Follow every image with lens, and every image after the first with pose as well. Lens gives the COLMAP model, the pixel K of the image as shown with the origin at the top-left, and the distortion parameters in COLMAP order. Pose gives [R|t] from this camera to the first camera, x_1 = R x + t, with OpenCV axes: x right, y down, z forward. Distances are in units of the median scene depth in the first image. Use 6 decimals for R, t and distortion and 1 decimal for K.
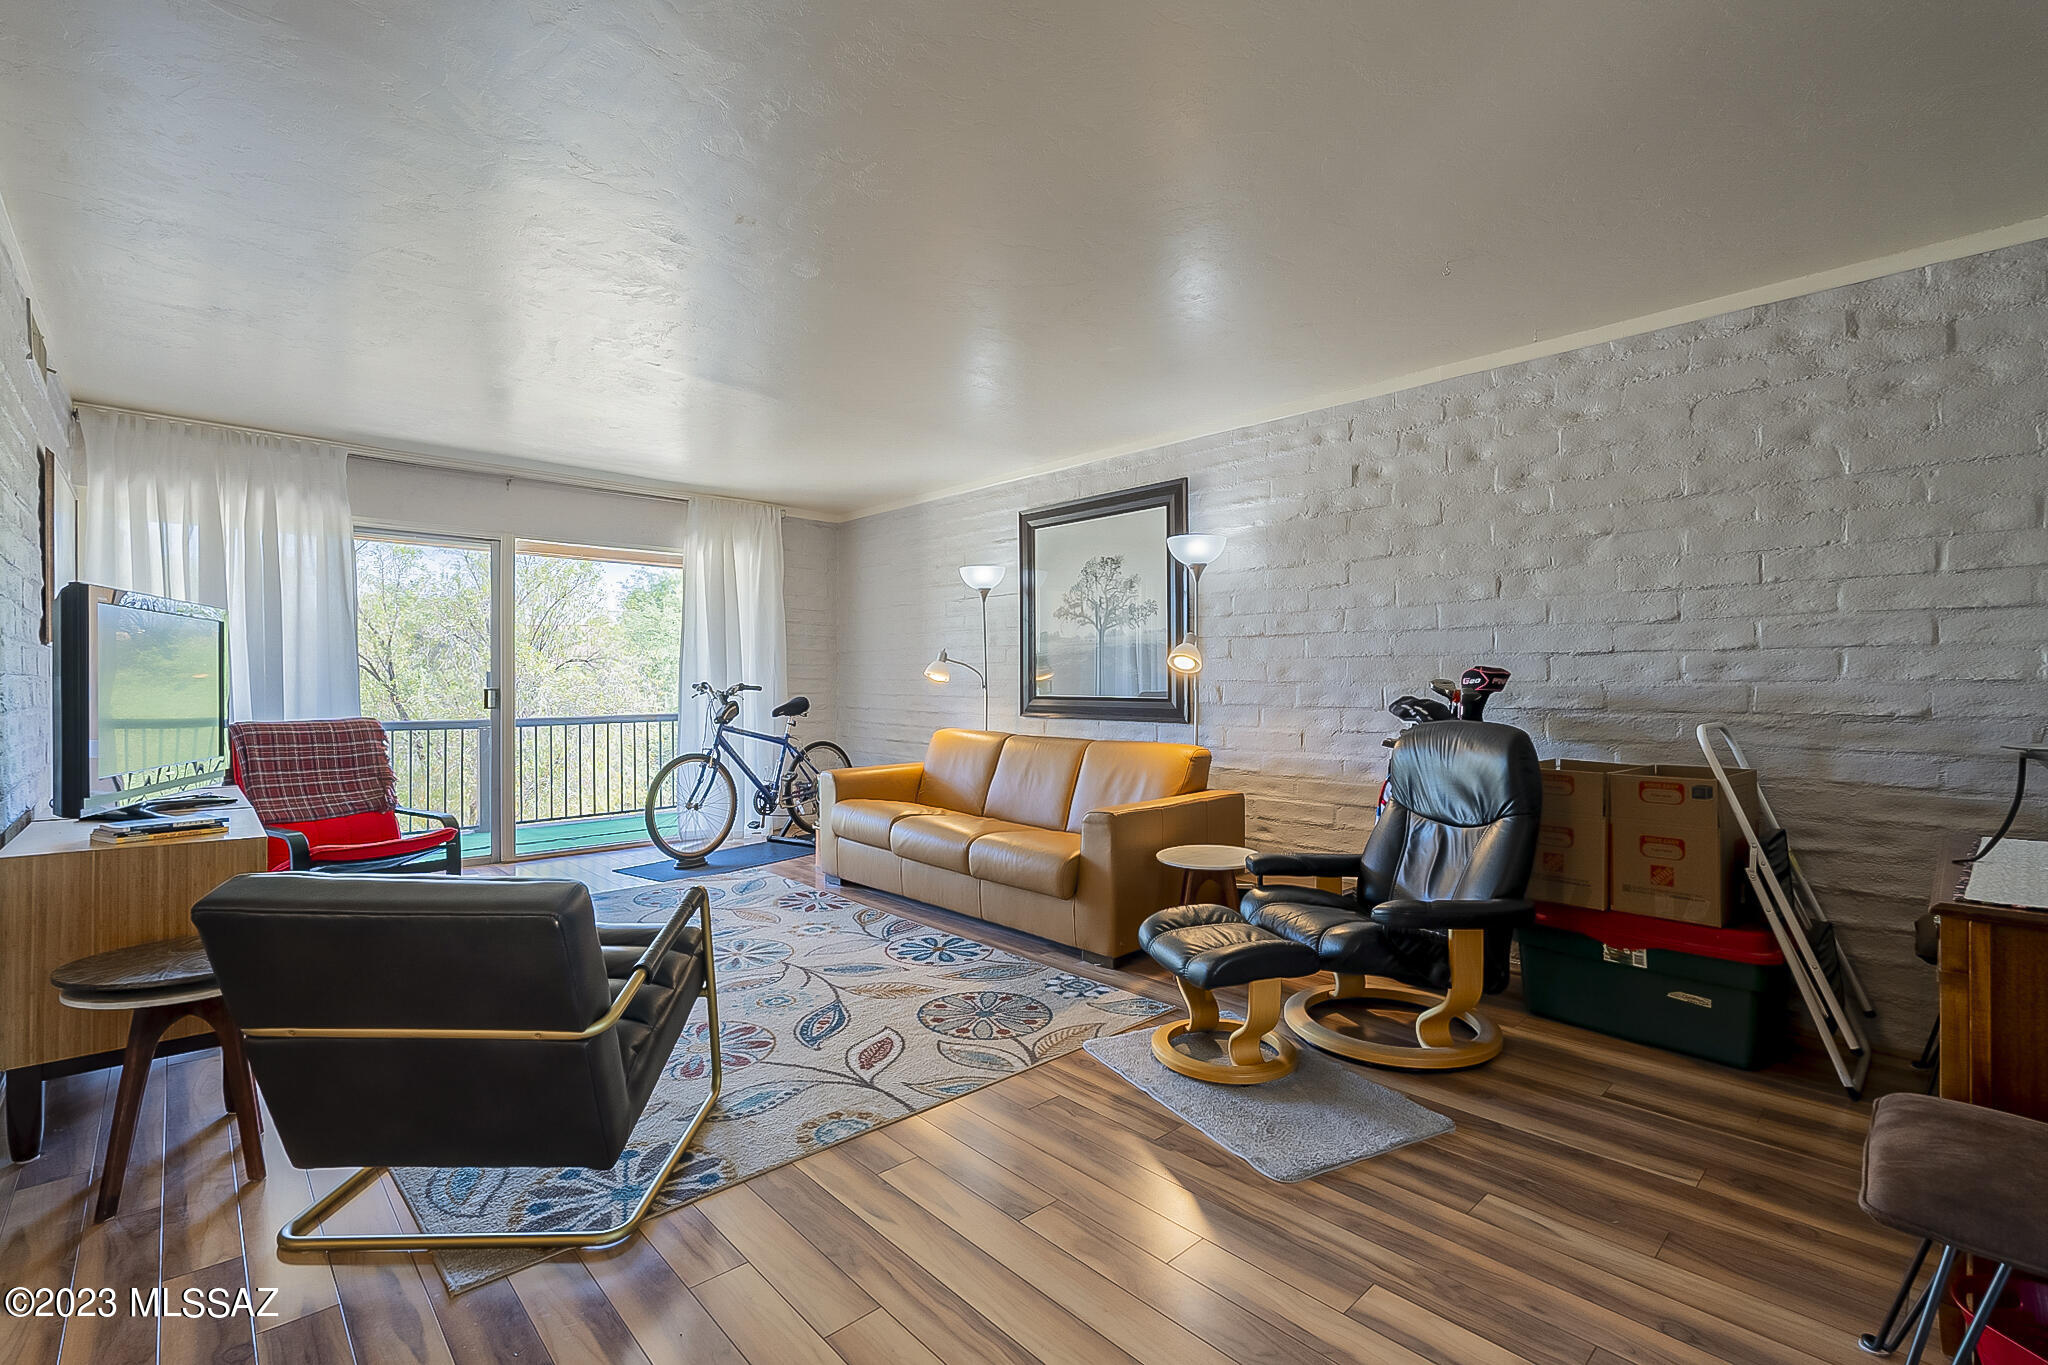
lens RADIAL K [[920.5, 0, 1027.2], [0, 920.5, 656.2], [0, 0, 1]] dist [-0.001117, 0.000131]
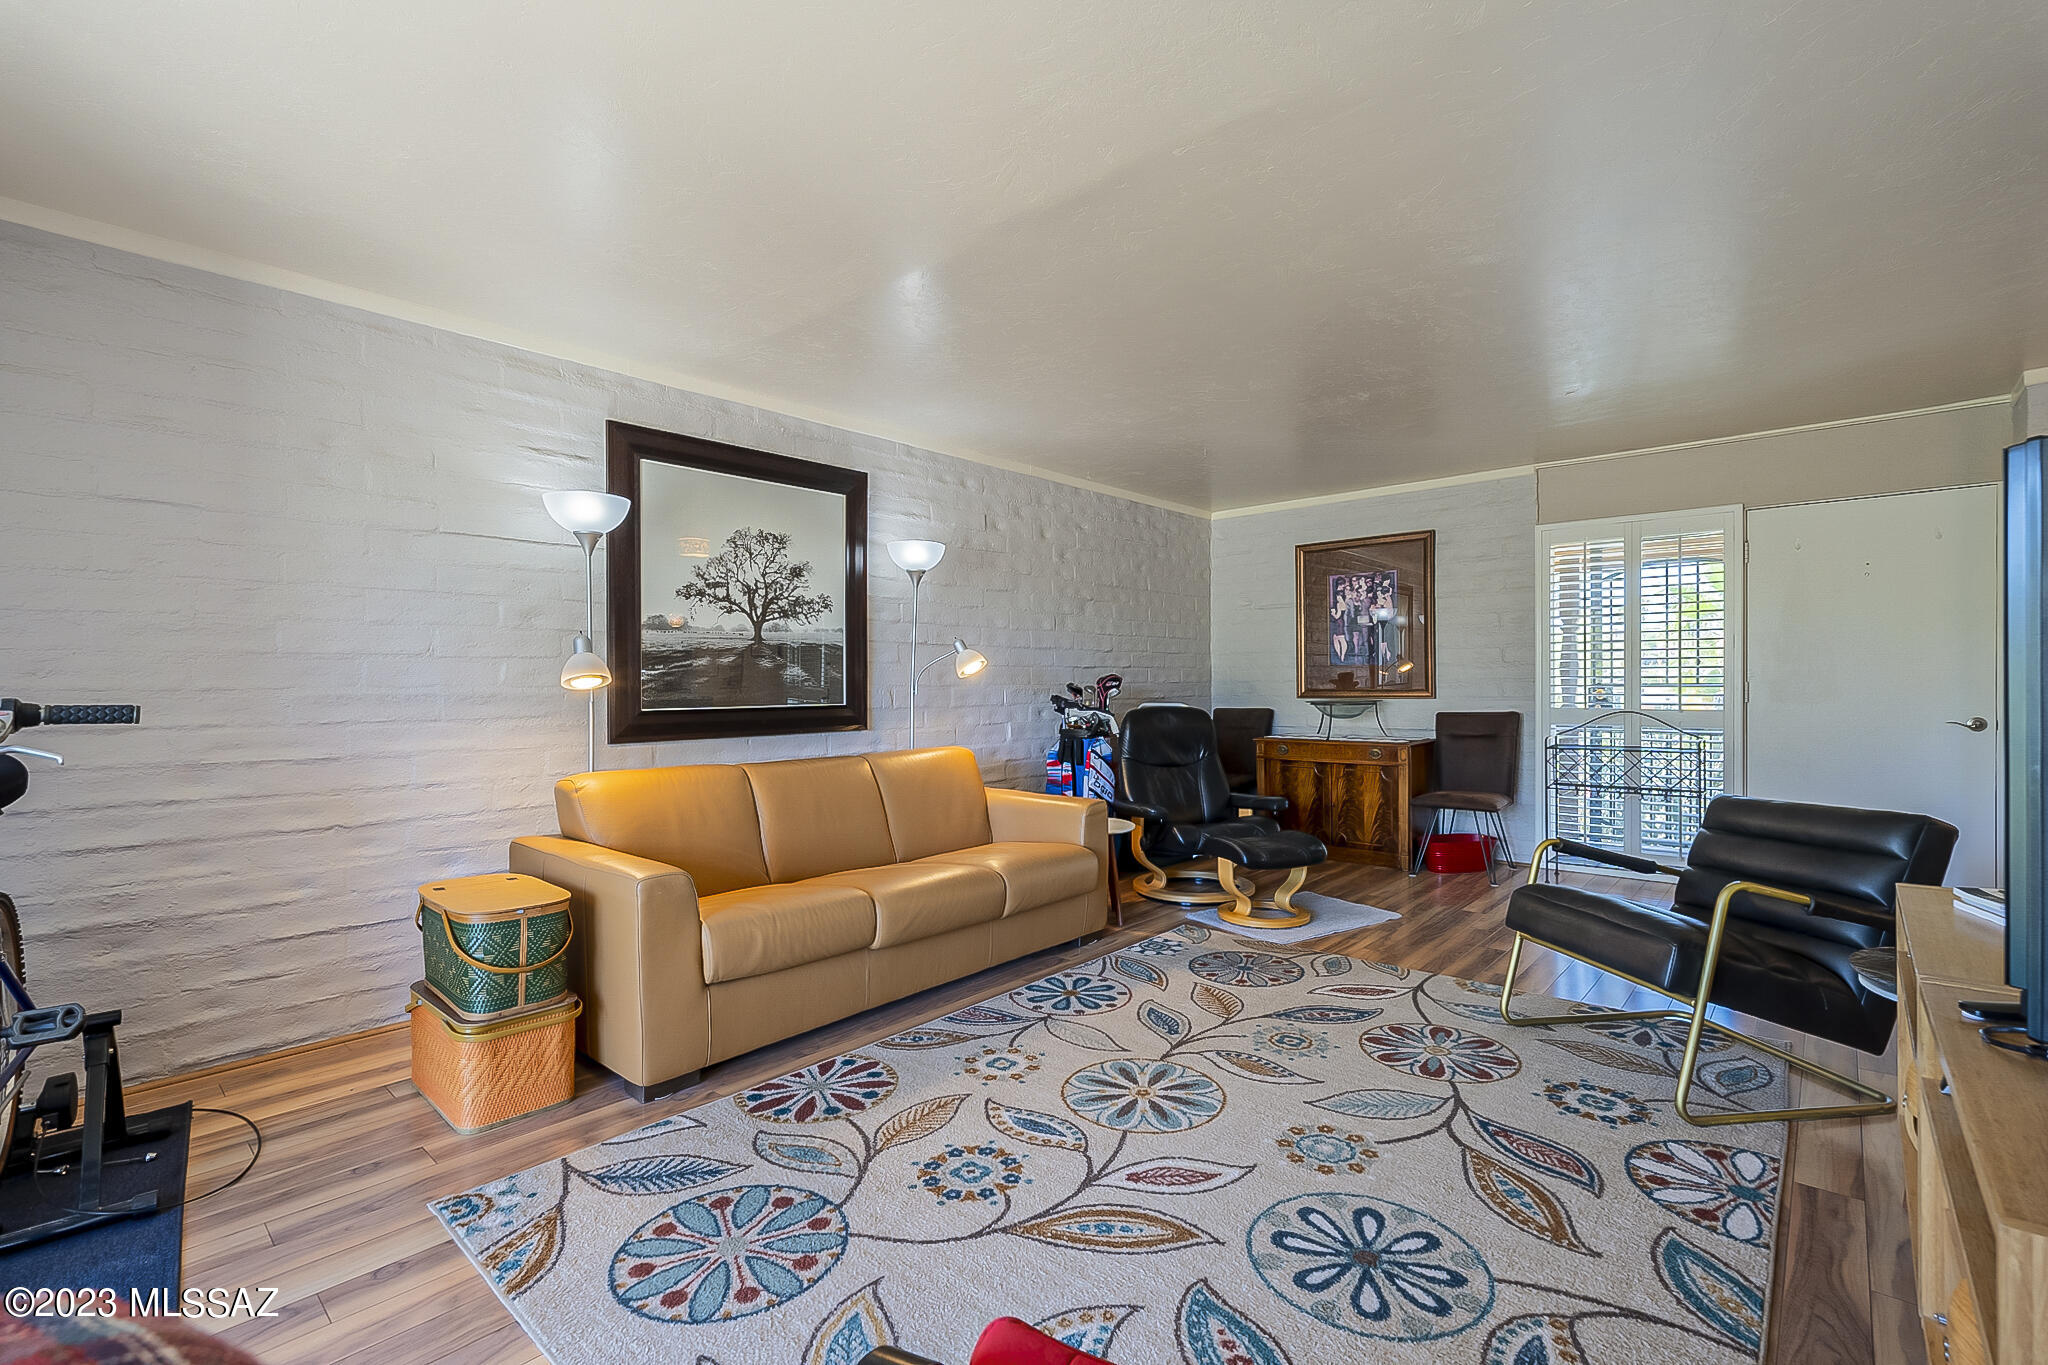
lens RADIAL K [[906.1, 0, 1024.0], [0, 906.1, 682.5], [0, 0, 1]] dist [0.001459, -0.000115]
pose [[-0.091234, -0.002163, 0.995827, -0.973251], [-0.020949, 0.999781, 0.000252, 0.023952], [-0.995609, -0.020838, -0.091260, 1.157303]]
